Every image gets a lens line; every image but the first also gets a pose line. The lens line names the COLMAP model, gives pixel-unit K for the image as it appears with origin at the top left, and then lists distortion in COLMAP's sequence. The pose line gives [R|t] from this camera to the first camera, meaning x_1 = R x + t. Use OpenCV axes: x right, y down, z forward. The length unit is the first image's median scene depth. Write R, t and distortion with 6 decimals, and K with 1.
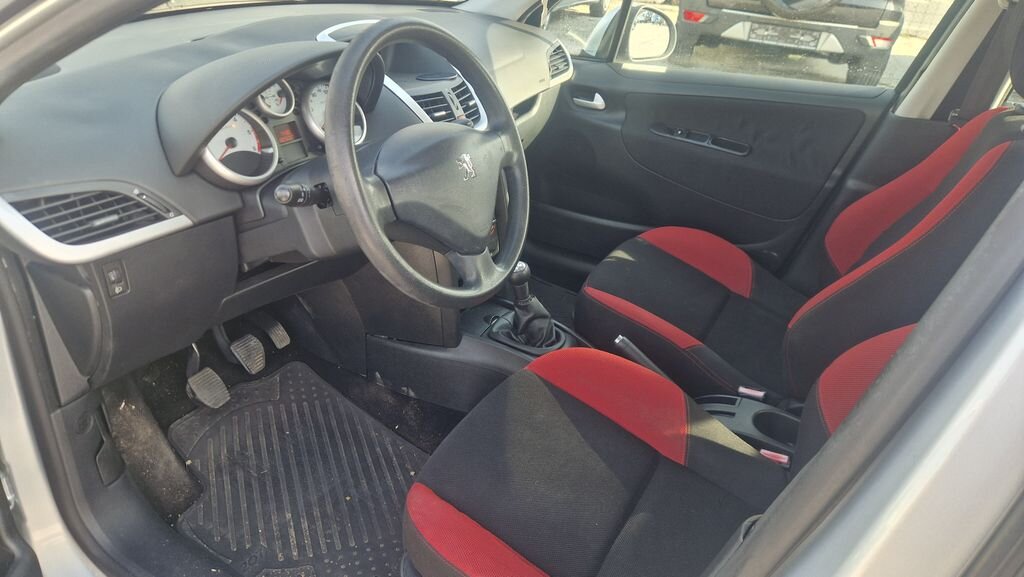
lens RADIAL K [[697.7, 0, 512.0], [0, 697.7, 288.5], [0, 0, 1]] dist [0.067833, -0.055054]
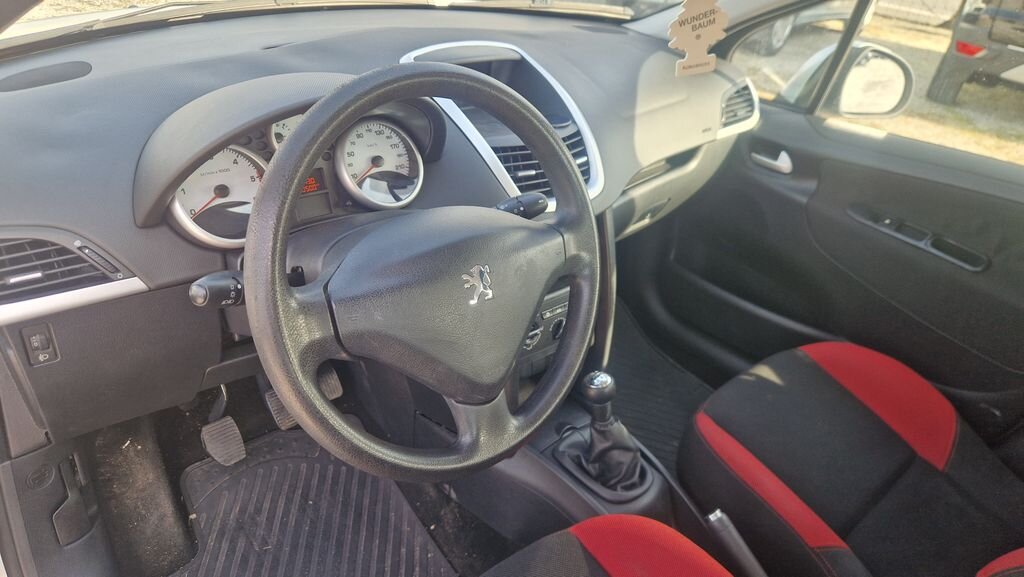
lens RADIAL K [[710.5, 0, 512.0], [0, 710.5, 288.5], [0, 0, 1]] dist [0.055033, -0.066859]
pose [[0.946454, 0.189856, -0.261112, 0.091575], [-0.189500, 0.981515, 0.026784, -0.119991], [0.261371, 0.024131, 0.964937, 0.207221]]
